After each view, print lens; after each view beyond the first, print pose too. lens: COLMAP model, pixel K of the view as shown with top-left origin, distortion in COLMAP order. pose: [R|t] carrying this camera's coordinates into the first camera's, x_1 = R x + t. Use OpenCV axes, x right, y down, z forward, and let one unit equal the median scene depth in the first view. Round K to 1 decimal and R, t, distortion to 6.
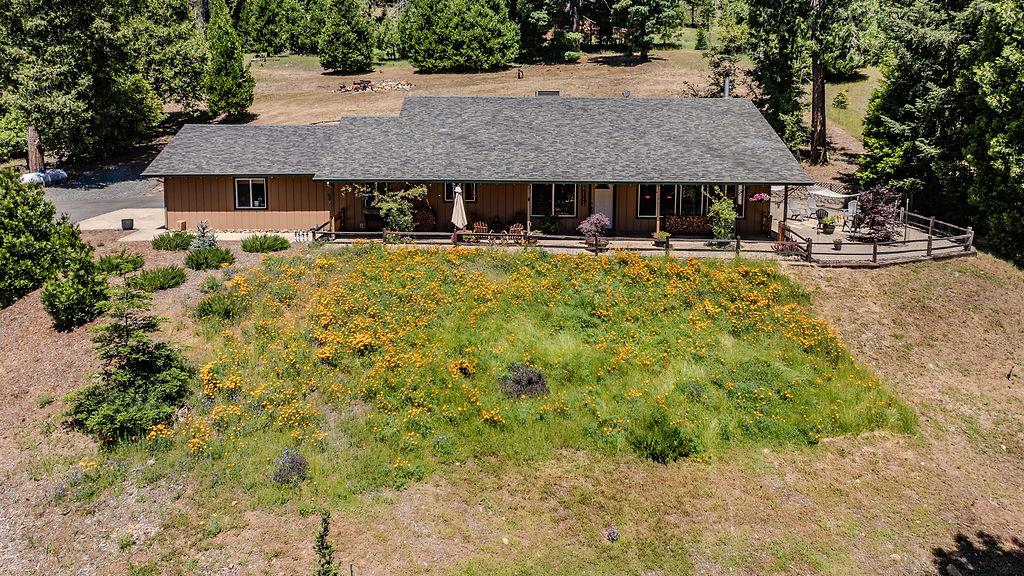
lens RADIAL K [[713.2, 0, 494.4], [0, 713.2, 219.1], [0, 0, 1]] dist [-0.012360, -0.000452]
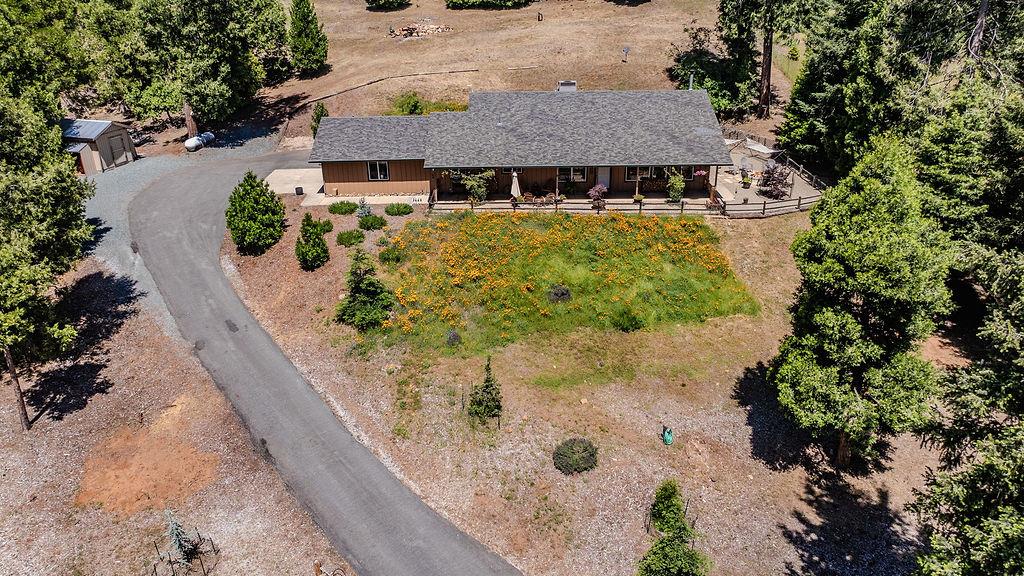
lens RADIAL K [[684.0, 0, 512.0], [0, 684.0, 288.0], [0, 0, 1]] dist [-0.004394, -0.001589]
pose [[0.999760, -0.020705, 0.007143, -0.073591], [0.017894, 0.960182, 0.278800, -0.227405], [-0.012631, -0.278606, 0.960323, -0.580089]]
